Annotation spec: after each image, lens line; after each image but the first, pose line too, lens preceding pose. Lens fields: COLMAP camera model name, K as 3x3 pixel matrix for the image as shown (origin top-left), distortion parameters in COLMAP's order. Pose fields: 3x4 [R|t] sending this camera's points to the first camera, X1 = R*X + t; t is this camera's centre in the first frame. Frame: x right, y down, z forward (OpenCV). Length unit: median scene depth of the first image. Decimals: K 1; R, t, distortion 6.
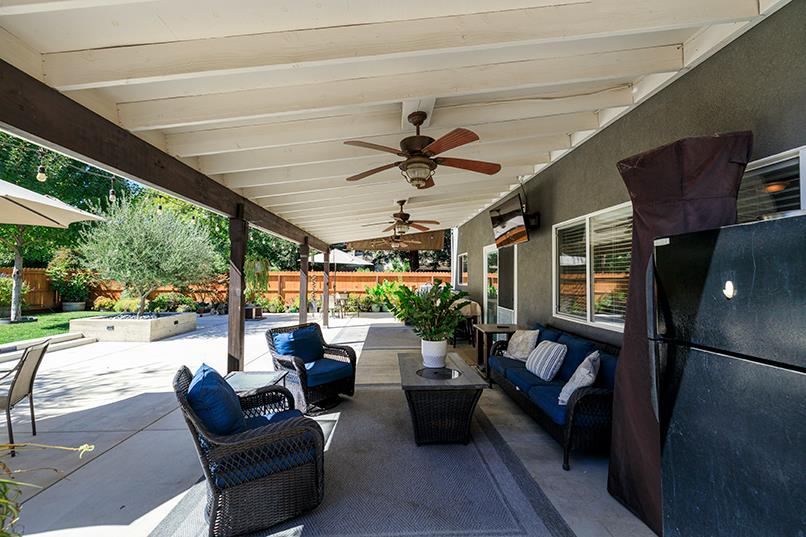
lens RADIAL K [[335.6, 0, 403.8], [0, 335.6, 266.9], [0, 0, 1]] dist [-0.001666, -0.000183]
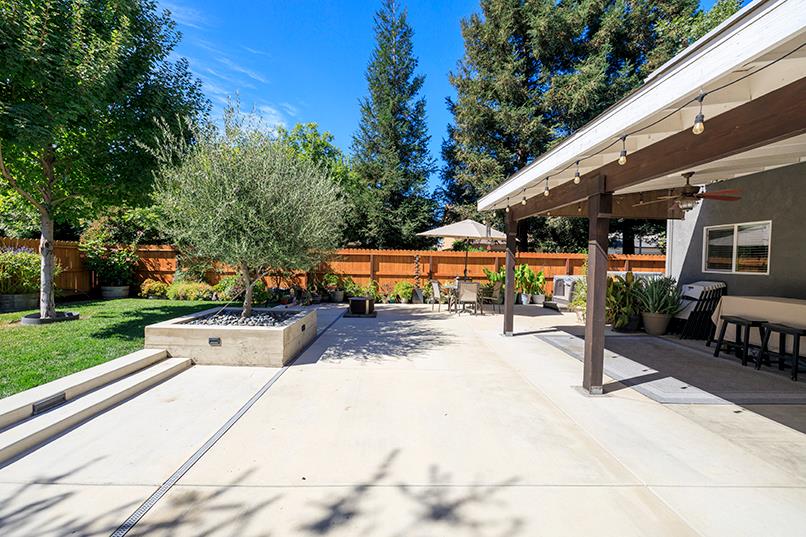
lens RADIAL K [[335.6, 0, 402.6], [0, 335.6, 267.0], [0, 0, 1]] dist [-0.001666, -0.000183]
pose [[0.999589, 0.013366, -0.025350, -0.308382], [-0.011971, 0.998449, 0.054369, 0.011814], [0.026038, -0.054043, 0.998199, 0.252587]]
